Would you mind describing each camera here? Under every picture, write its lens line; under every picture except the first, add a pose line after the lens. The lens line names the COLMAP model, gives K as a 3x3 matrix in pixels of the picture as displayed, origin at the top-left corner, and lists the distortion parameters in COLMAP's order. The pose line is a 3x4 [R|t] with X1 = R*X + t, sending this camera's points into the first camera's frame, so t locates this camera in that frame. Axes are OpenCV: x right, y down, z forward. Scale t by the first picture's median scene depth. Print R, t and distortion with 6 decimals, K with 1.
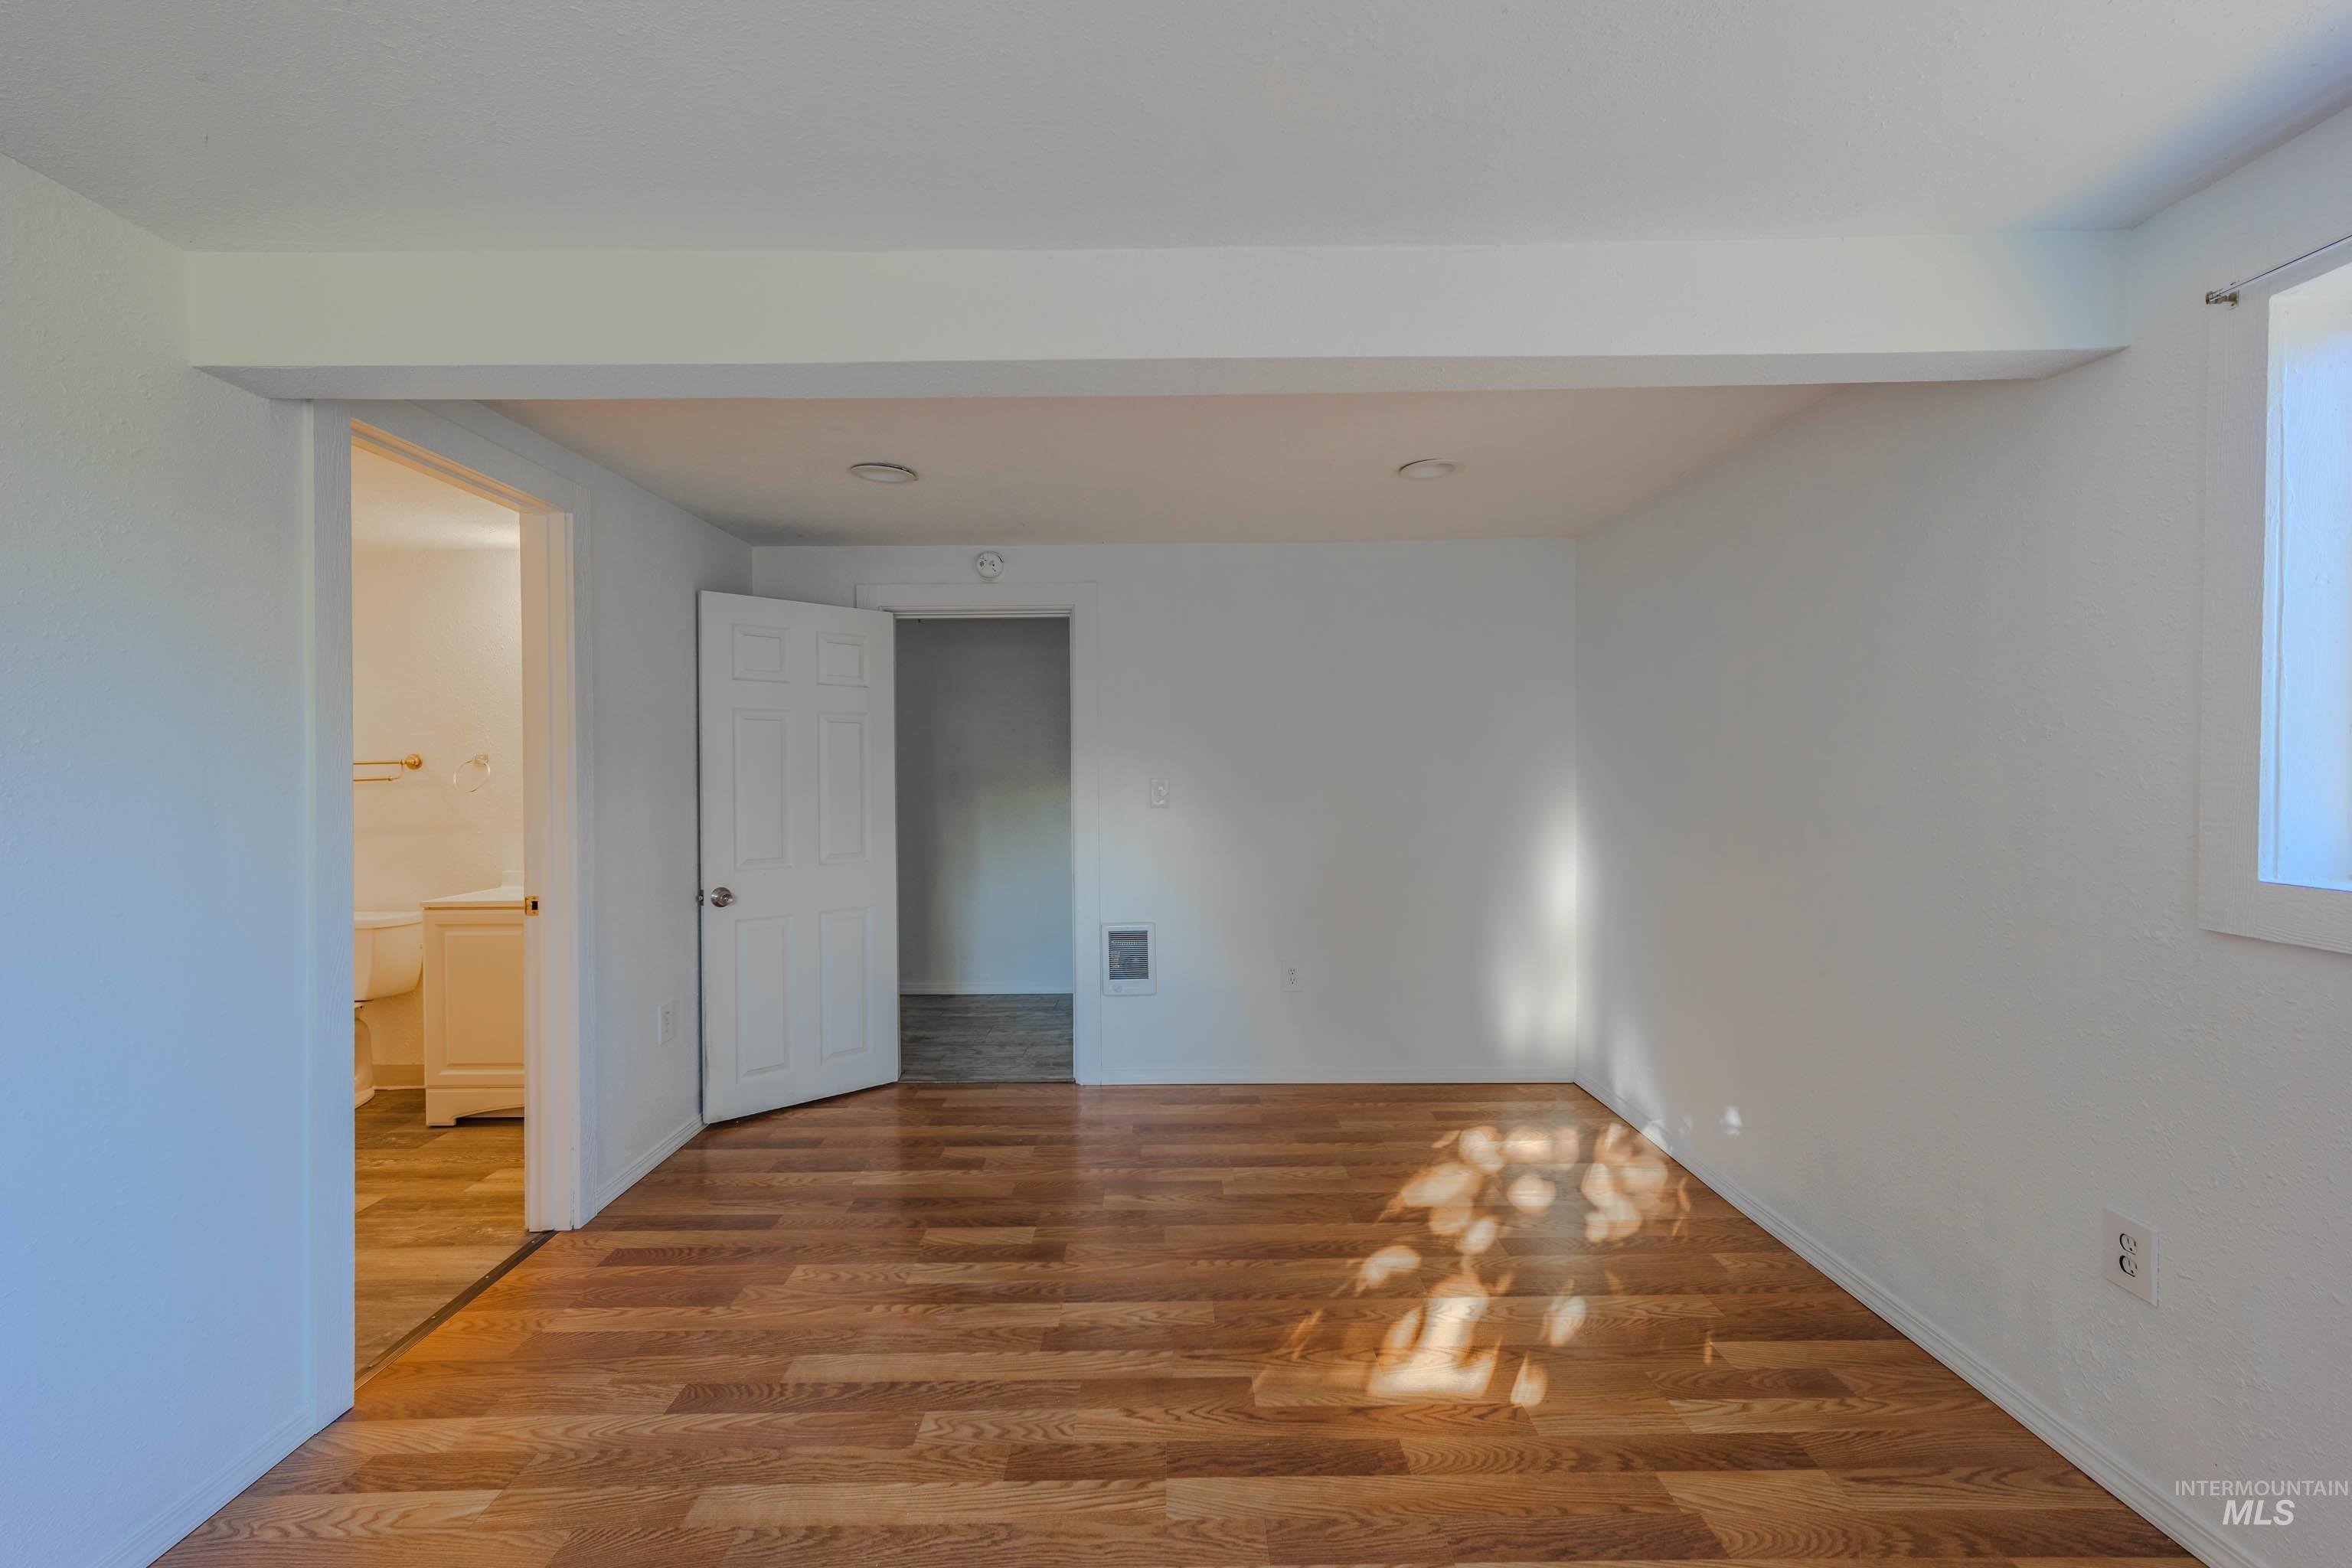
lens RADIAL K [[1006.6, 0, 1174.3], [0, 1006.6, 775.6], [0, 0, 1]] dist [-0.003342, 0.007558]
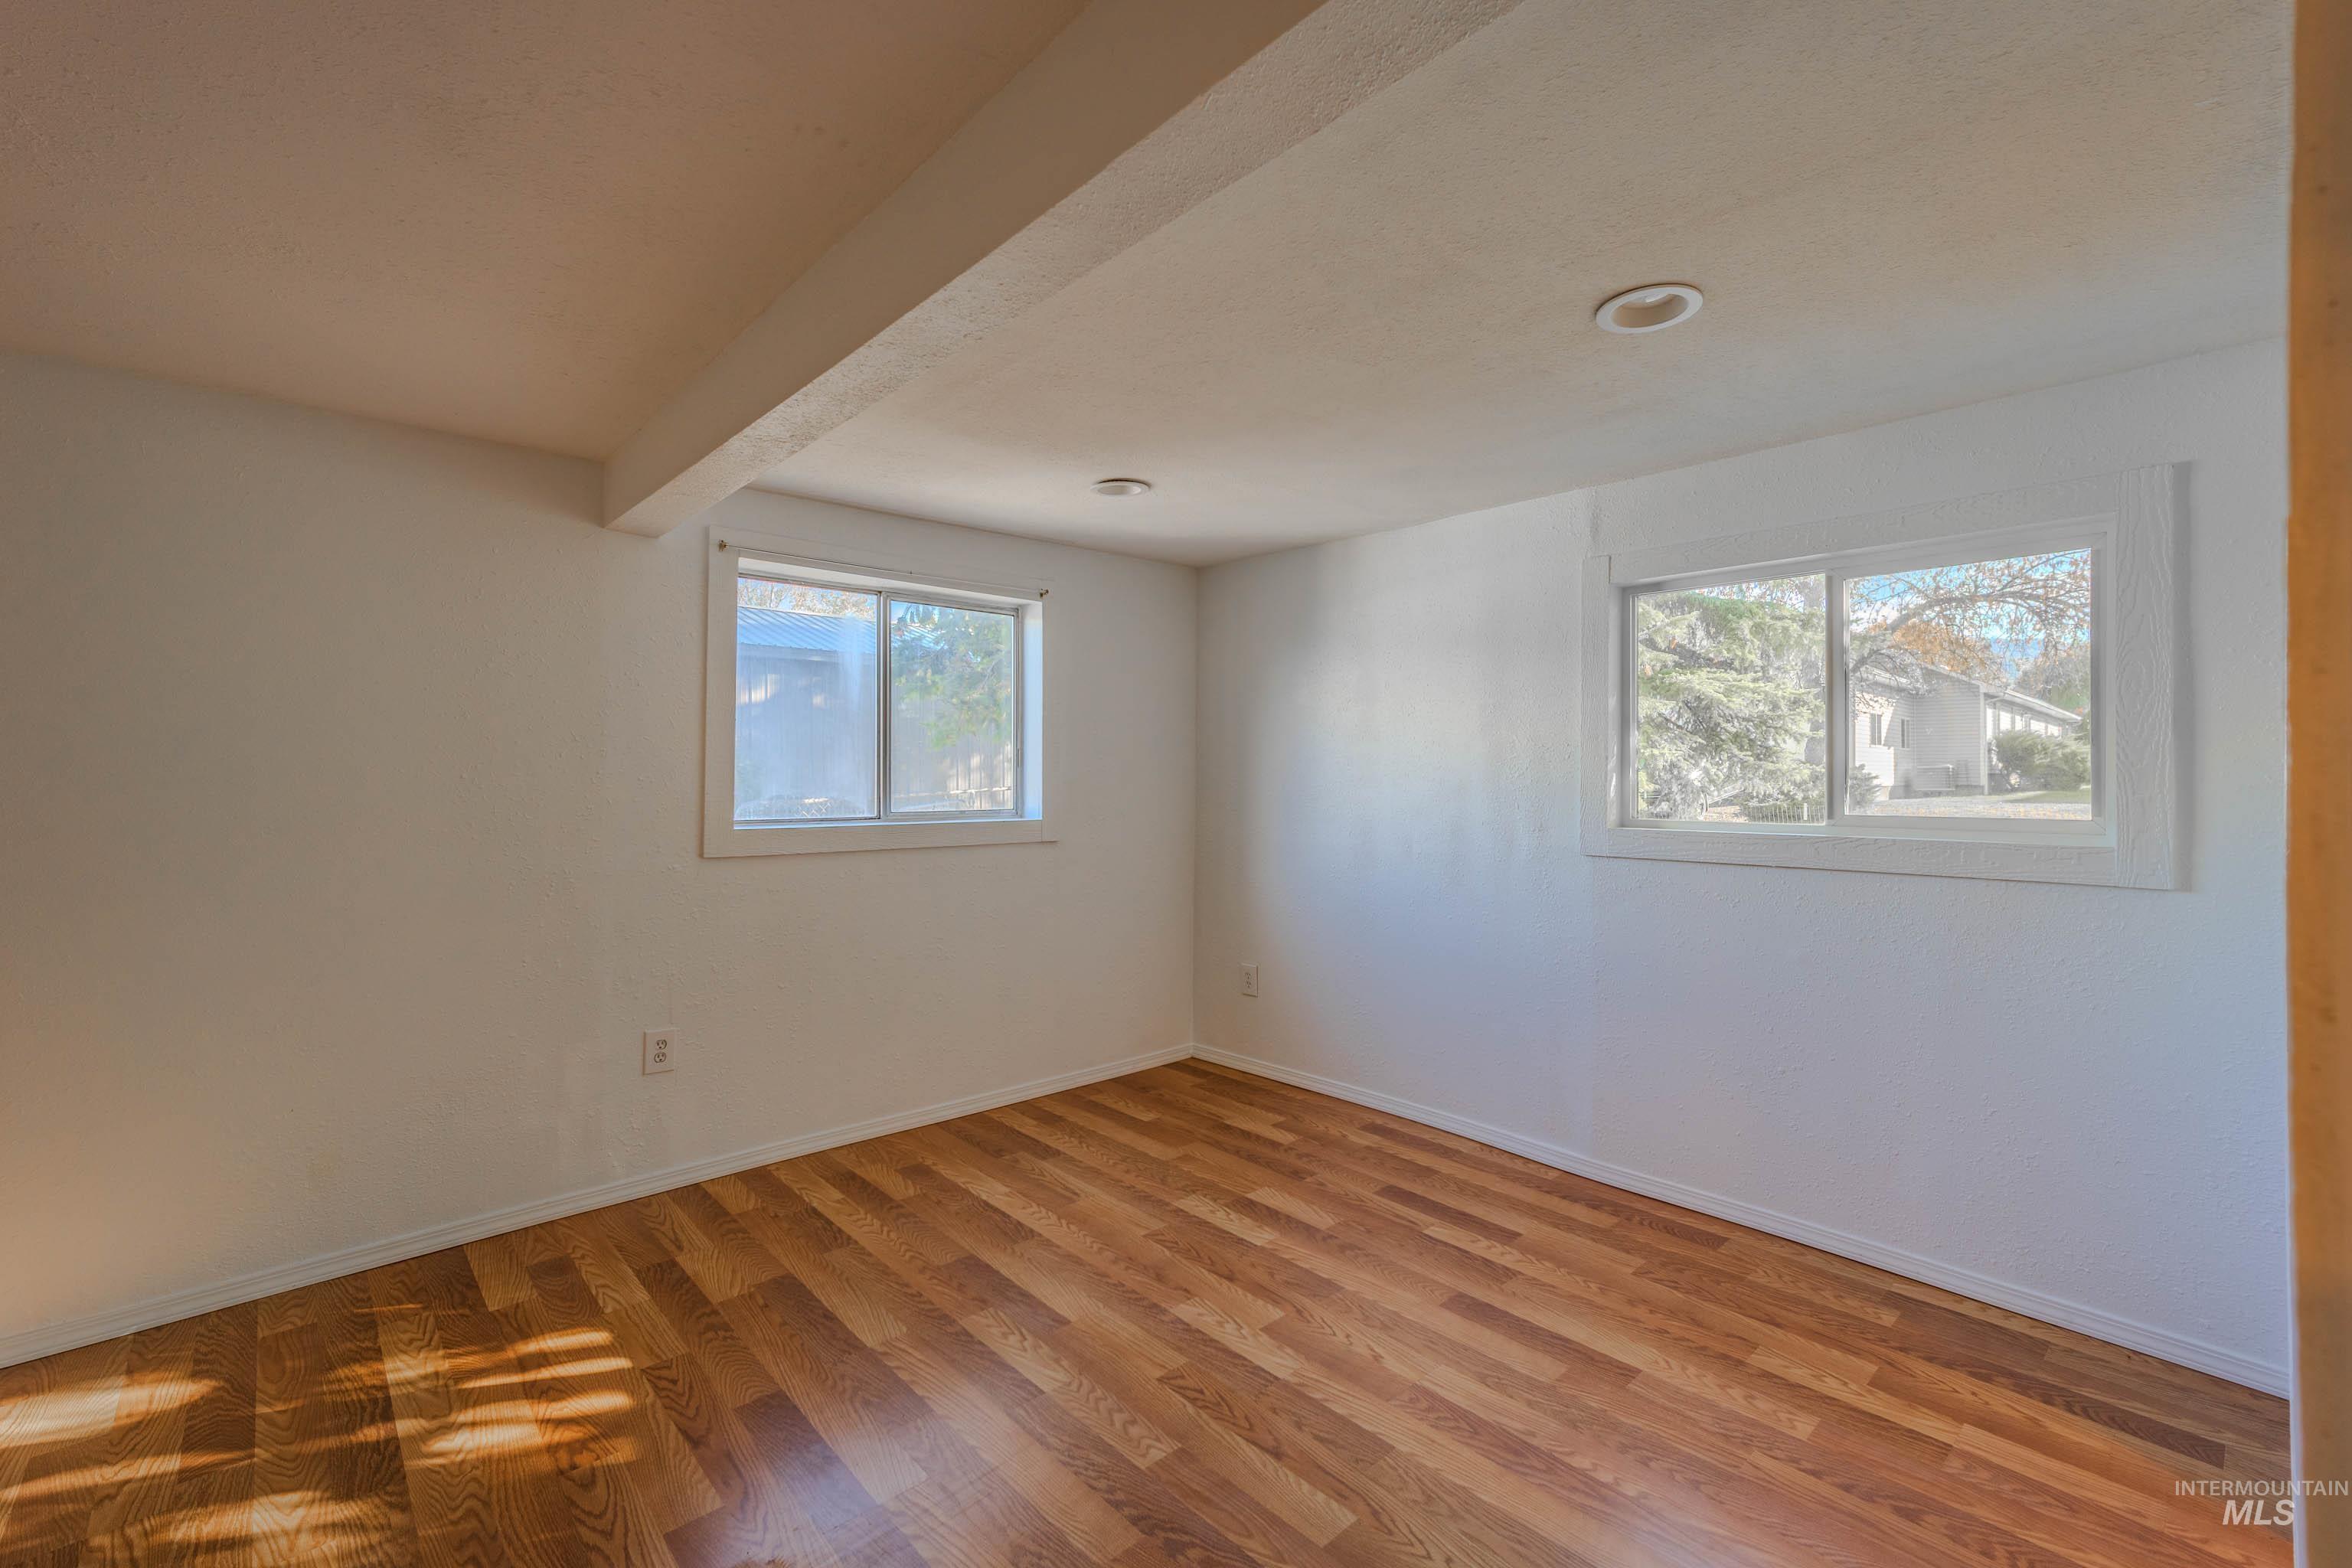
lens RADIAL K [[1006.6, 0, 1174.3], [0, 1006.6, 775.6], [0, 0, 1]] dist [-0.003342, 0.007558]
pose [[-0.665240, 0.006853, 0.746598, -0.838363], [0.007422, 0.999969, -0.002565, 0.002497], [-0.746593, 0.003835, -0.665270, 1.294872]]
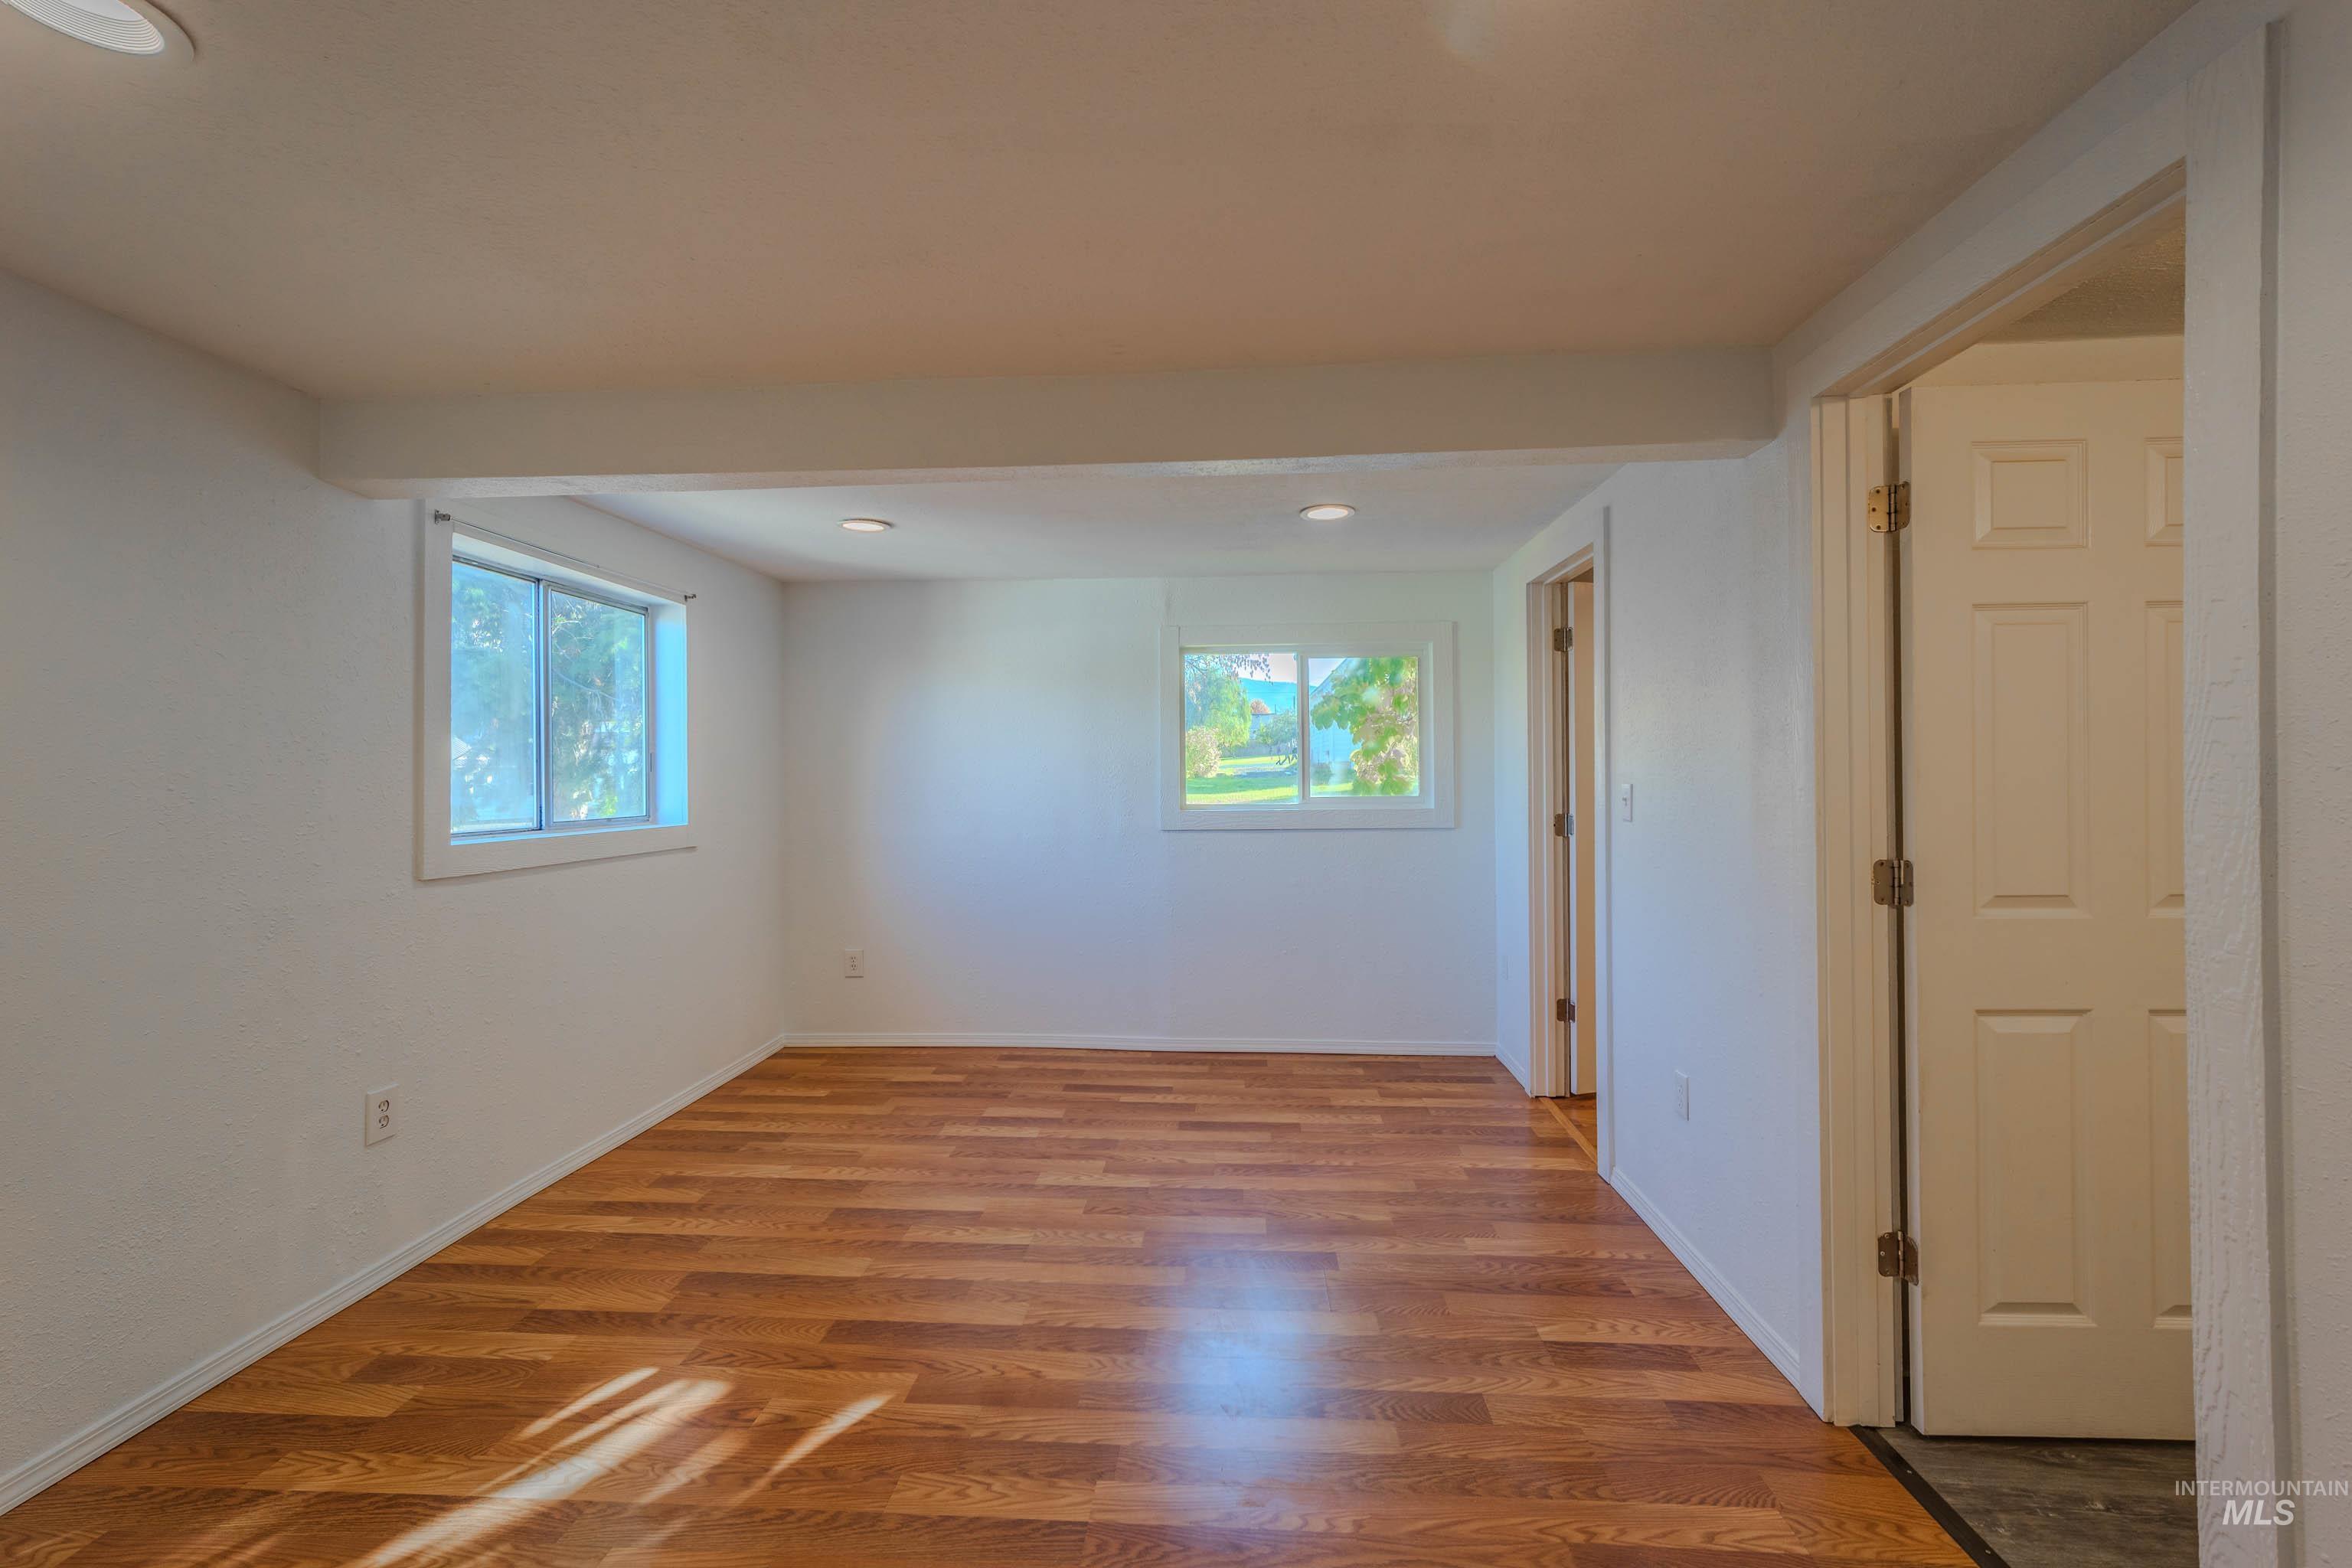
lens RADIAL K [[1006.6, 0, 1174.3], [0, 1006.6, 775.6], [0, 0, 1]] dist [-0.003342, 0.007558]
pose [[-0.997218, 0.015386, 0.072930, -0.278949], [0.015778, 0.999864, 0.004794, -0.008174], [-0.072846, 0.005931, -0.997326, 2.056908]]
